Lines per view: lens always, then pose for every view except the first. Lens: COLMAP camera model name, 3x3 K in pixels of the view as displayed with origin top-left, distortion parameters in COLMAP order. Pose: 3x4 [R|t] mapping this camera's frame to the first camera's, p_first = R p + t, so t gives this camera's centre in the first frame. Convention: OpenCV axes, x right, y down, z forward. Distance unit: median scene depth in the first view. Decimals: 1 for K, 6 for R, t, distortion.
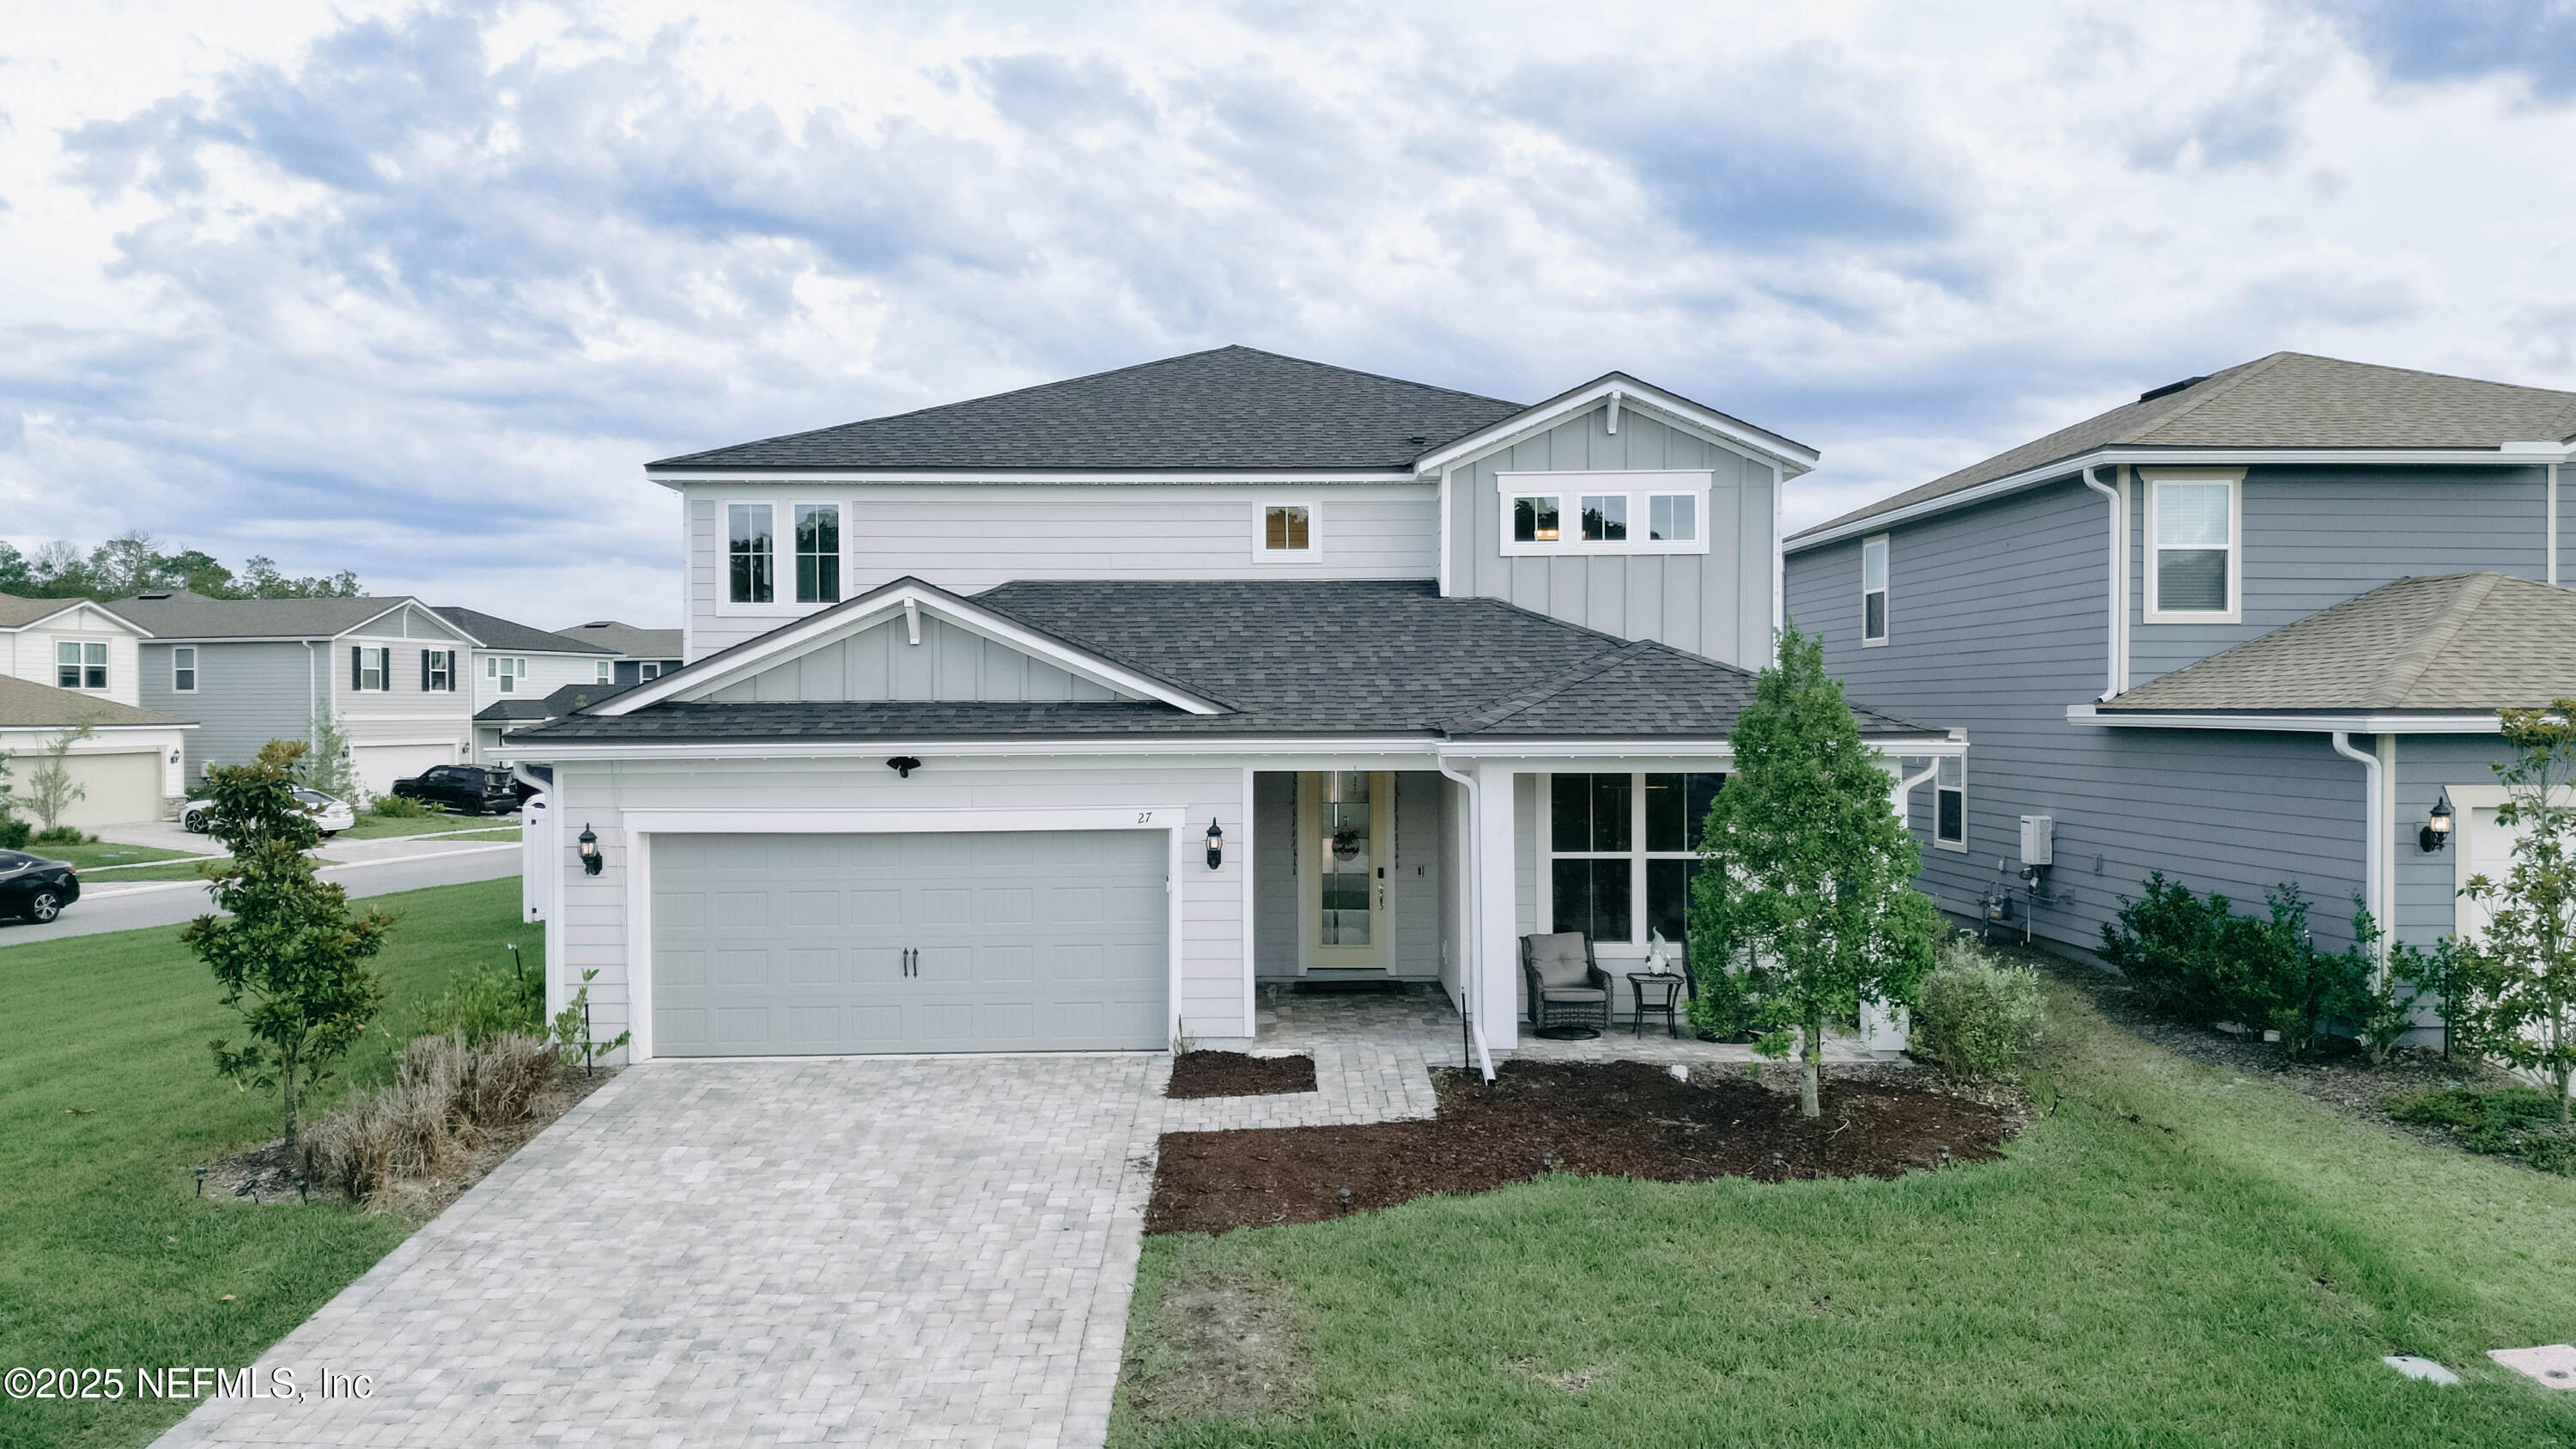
lens RADIAL K [[1809.7, 0, 1278.3], [0, 1809.7, 737.7], [0, 0, 1]] dist [0.066049, -0.061592]
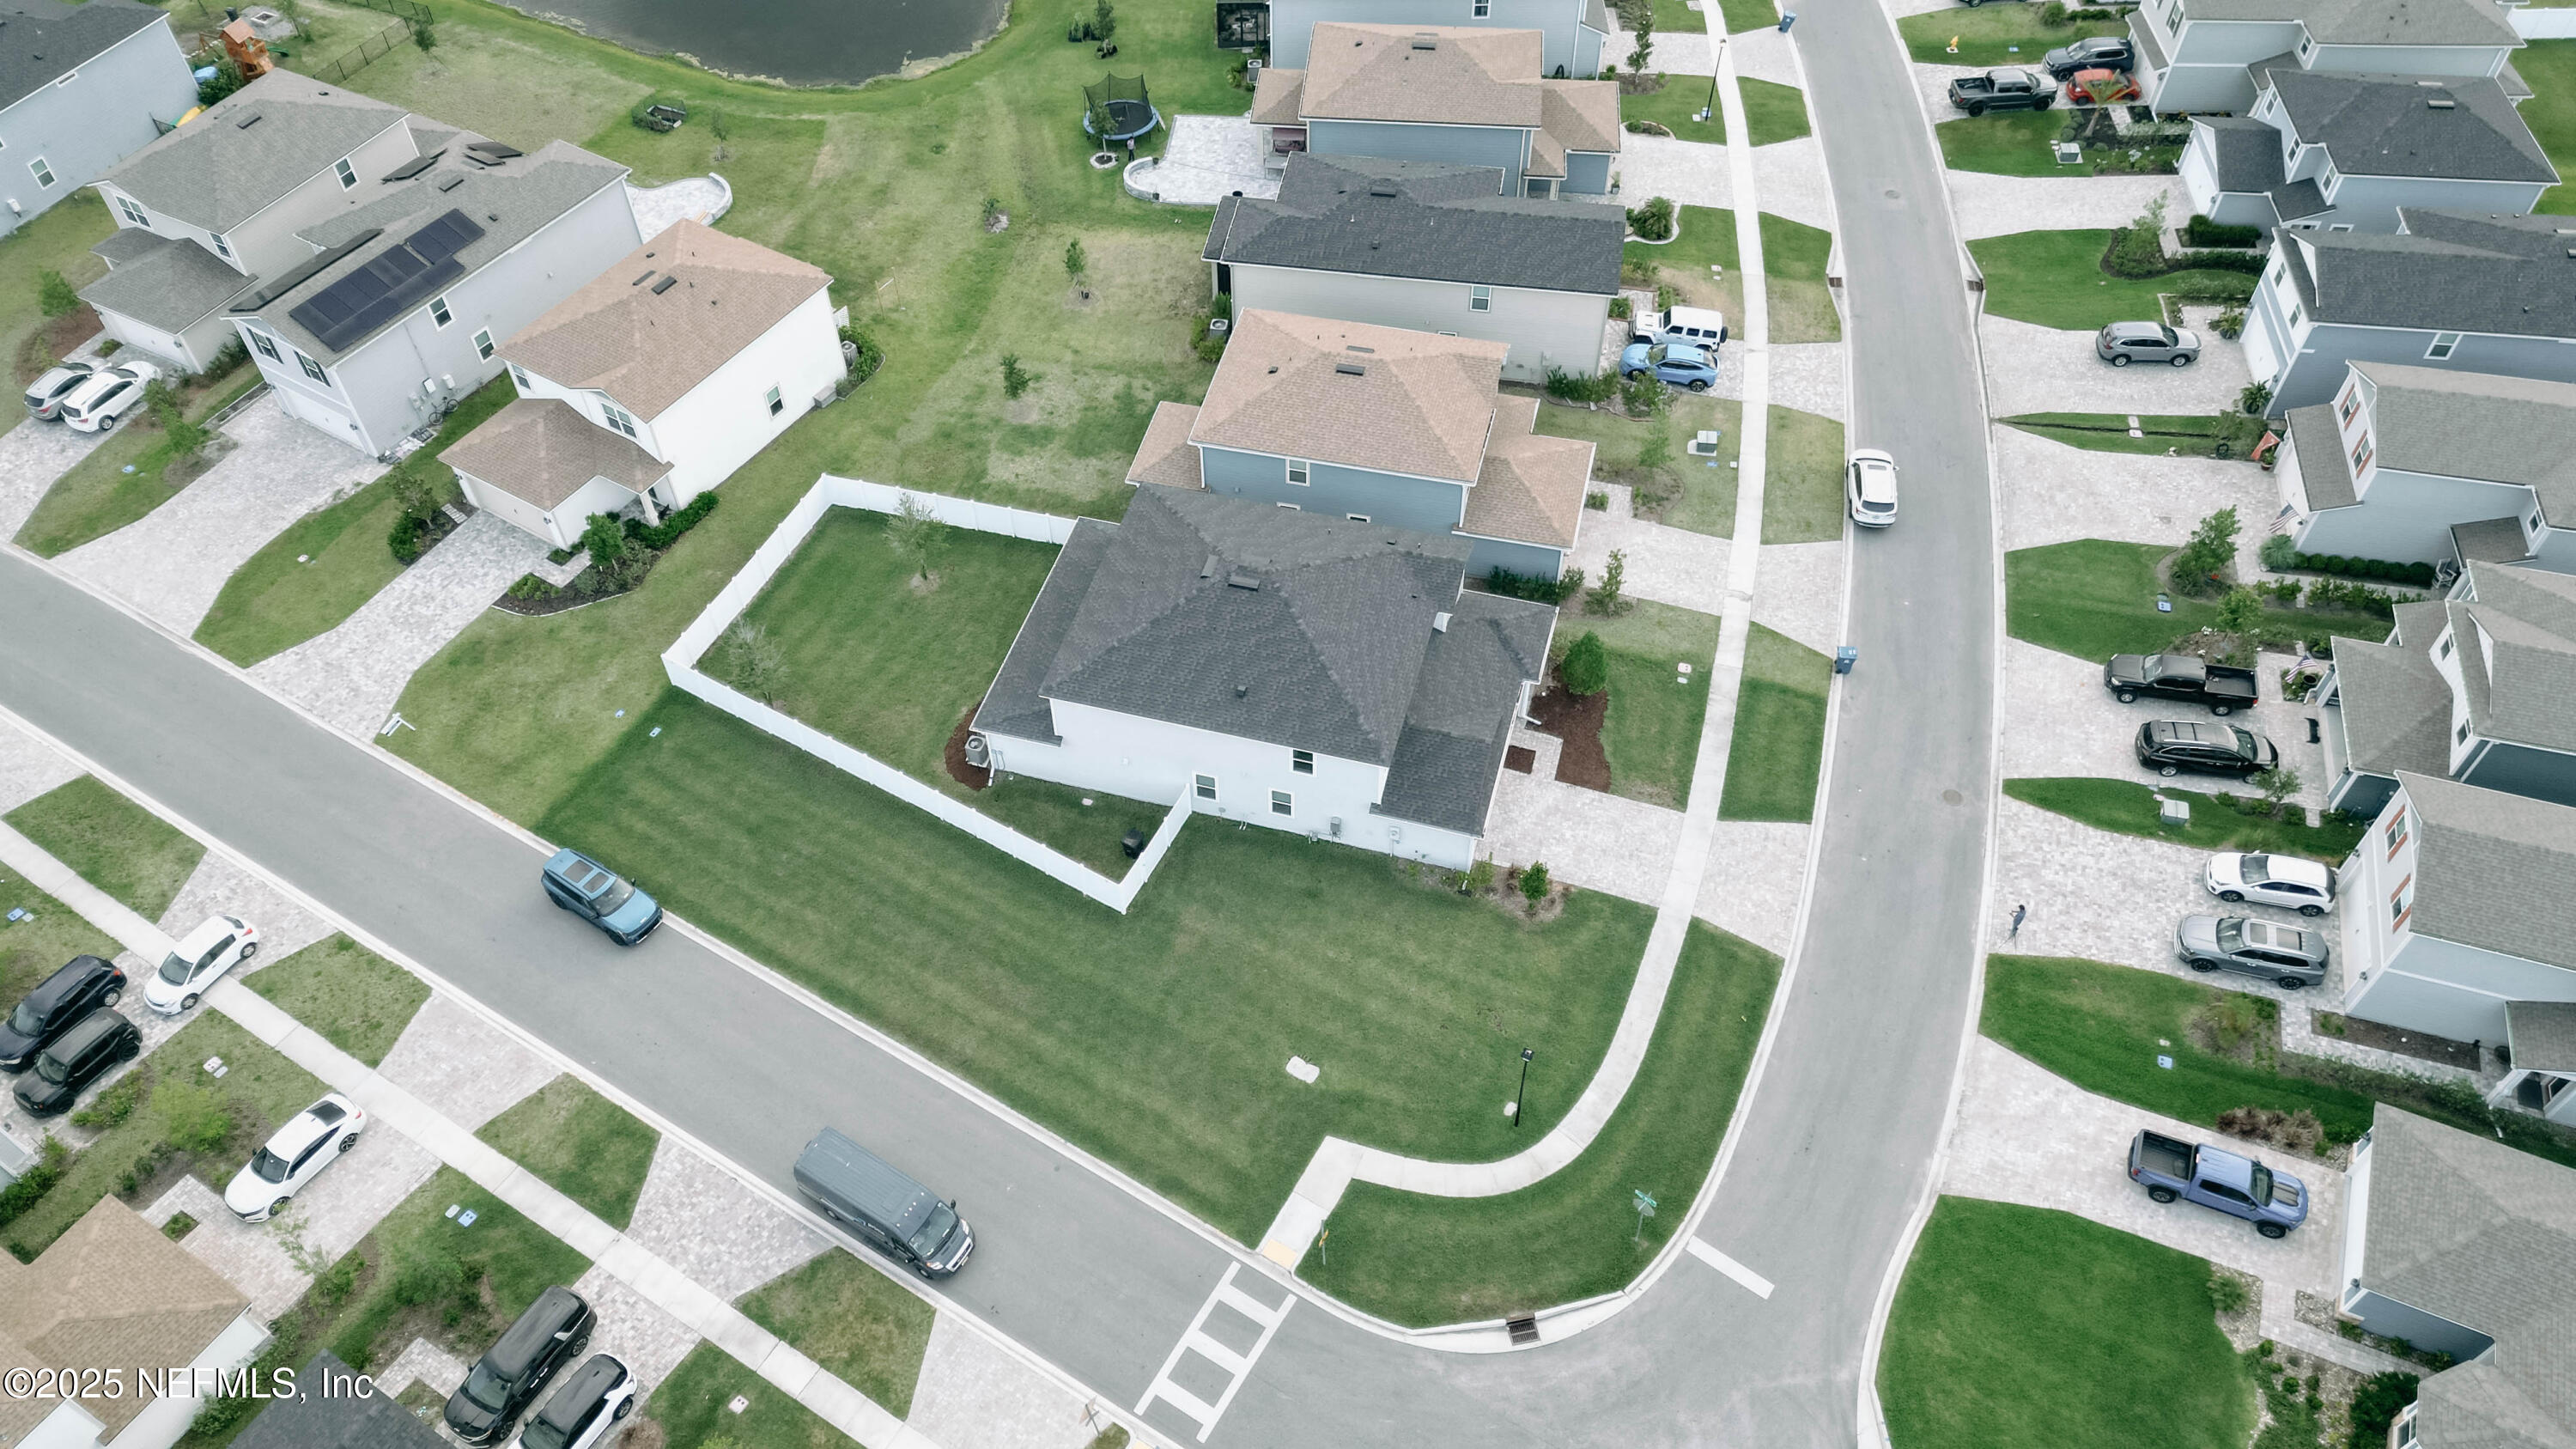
lens RADIAL K [[1809.7, 0, 1278.3], [0, 1809.7, 737.7], [0, 0, 1]] dist [0.066049, -0.061592]
pose [[0.274073, -0.727829, 0.628609, -2.516042], [0.020892, 0.657989, 0.752738, -2.756169], [-0.961482, -0.193172, 0.195543, 0.557975]]
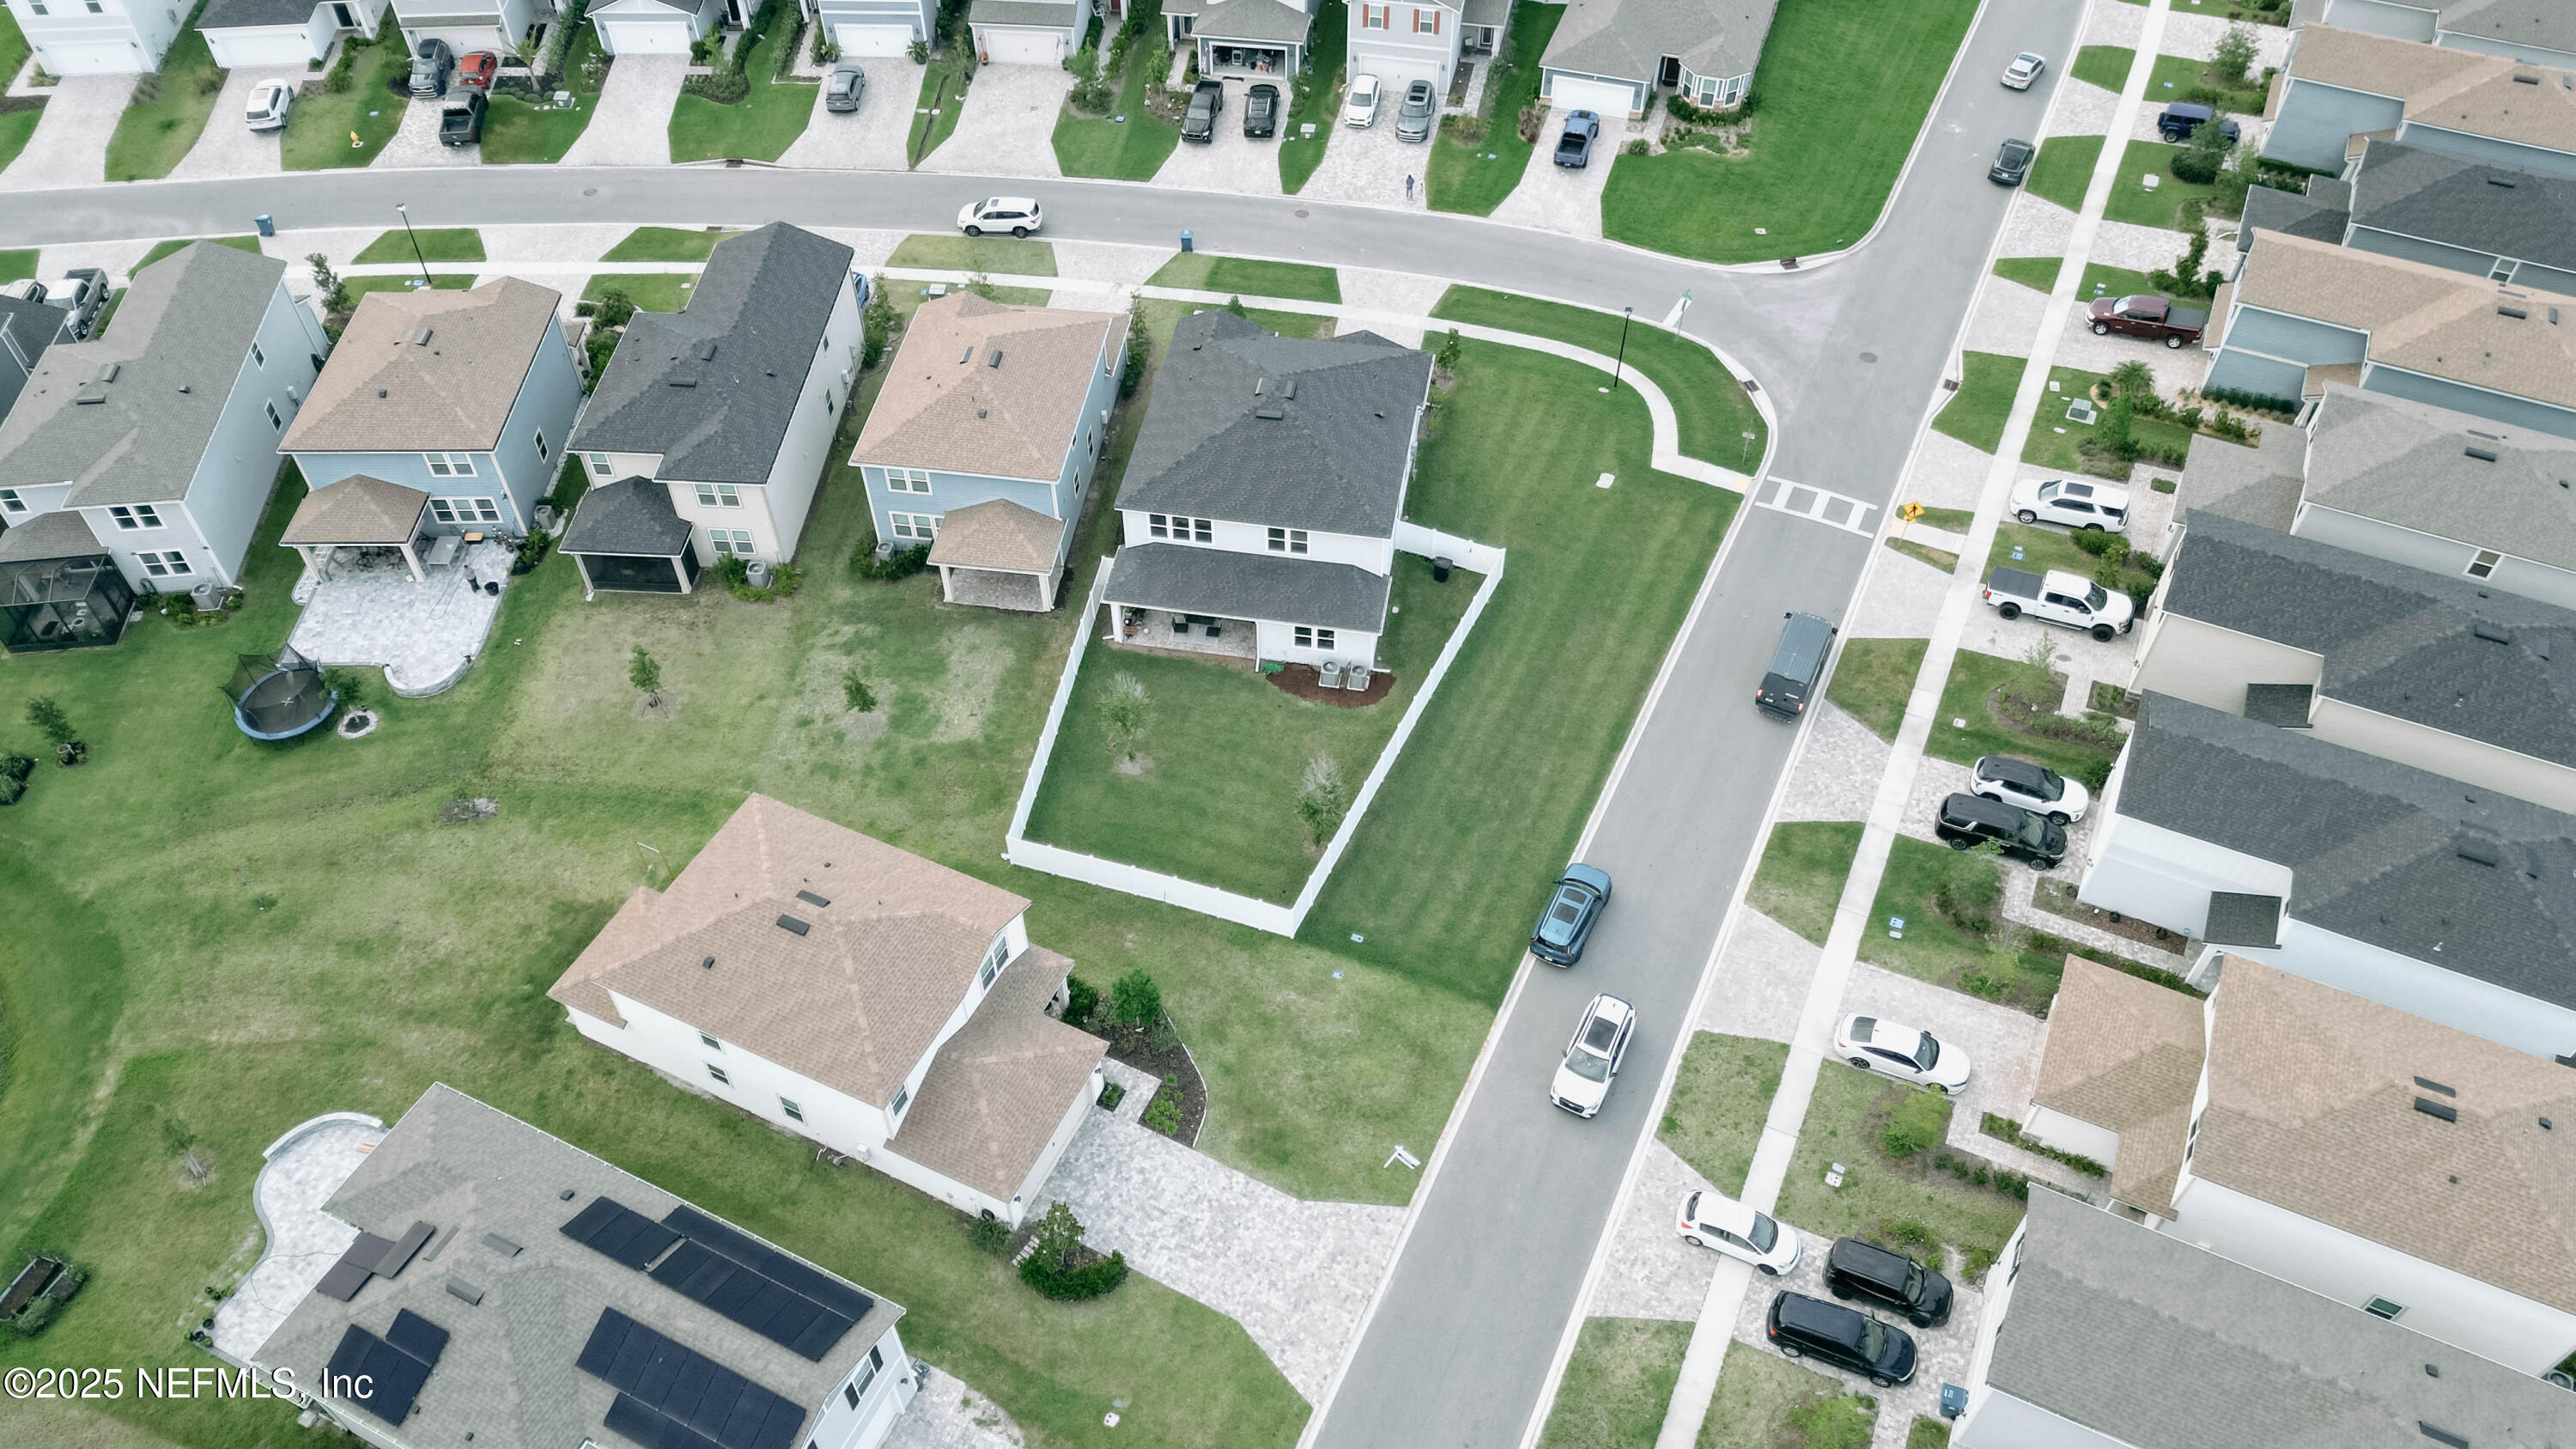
lens RADIAL K [[1809.7, 0, 1278.3], [0, 1809.7, 737.7], [0, 0, 1]] dist [0.066049, -0.061592]
pose [[-0.984712, -0.118932, 0.127270, -0.680486], [0.017379, 0.659912, 0.751142, -2.938111], [-0.173322, 0.741870, -0.647756, 4.755881]]
